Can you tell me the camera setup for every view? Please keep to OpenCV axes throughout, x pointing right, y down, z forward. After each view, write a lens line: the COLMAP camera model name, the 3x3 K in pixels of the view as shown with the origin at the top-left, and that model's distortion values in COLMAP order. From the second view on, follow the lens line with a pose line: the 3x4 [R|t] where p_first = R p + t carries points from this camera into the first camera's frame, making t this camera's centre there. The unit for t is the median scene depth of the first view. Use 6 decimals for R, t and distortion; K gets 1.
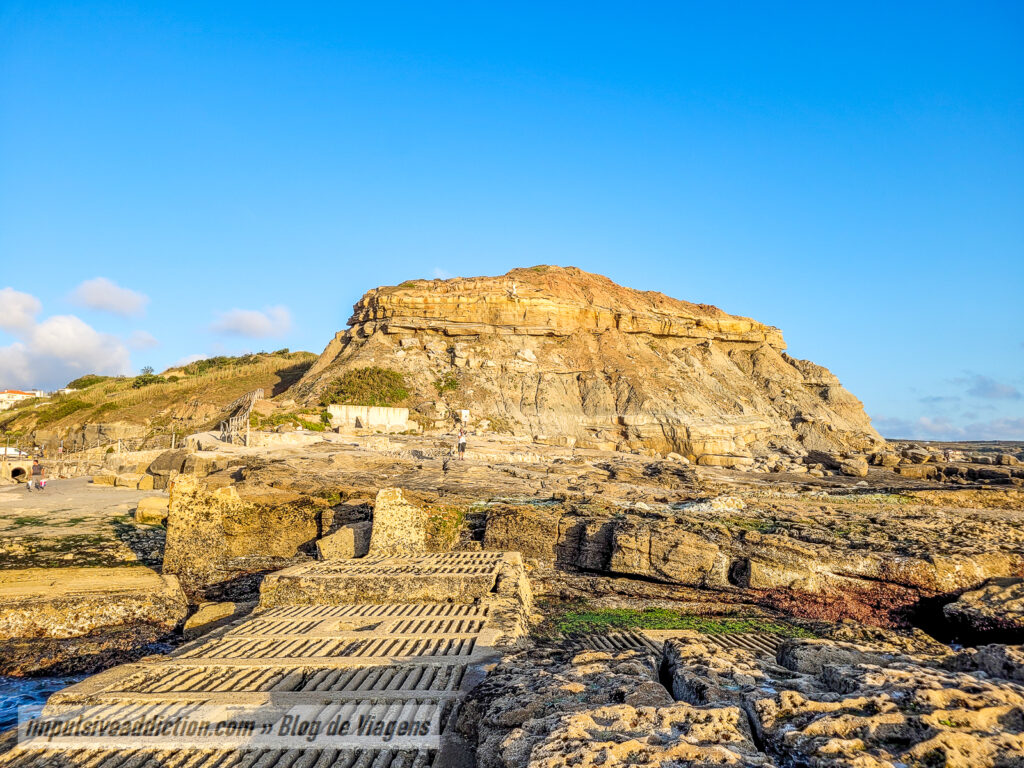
lens RADIAL K [[764.3, 0, 512.6], [0, 764.3, 384.6], [0, 0, 1]] dist [0.035502, -0.029251]
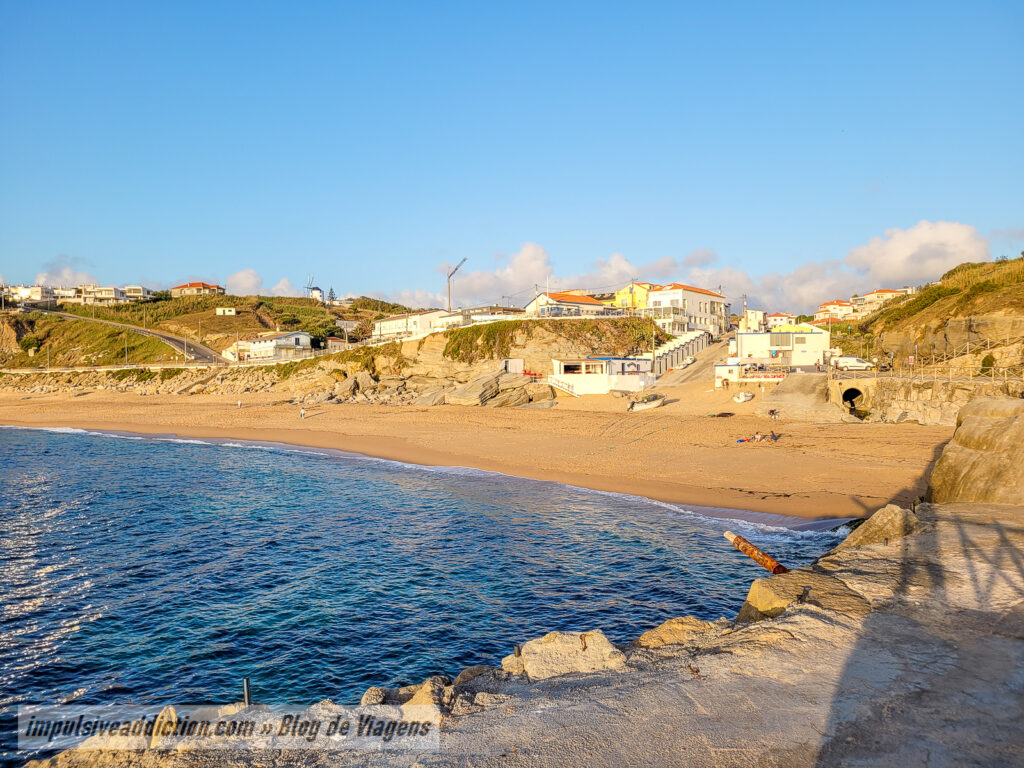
lens RADIAL K [[764.3, 0, 509.0], [0, 764.3, 385.7], [0, 0, 1]] dist [0.035502, -0.029251]
pose [[0.502621, -0.000382, -0.864507, -0.181182], [0.117079, 0.990817, 0.067631, 0.020327], [0.856542, -0.135209, 0.498050, 0.357890]]
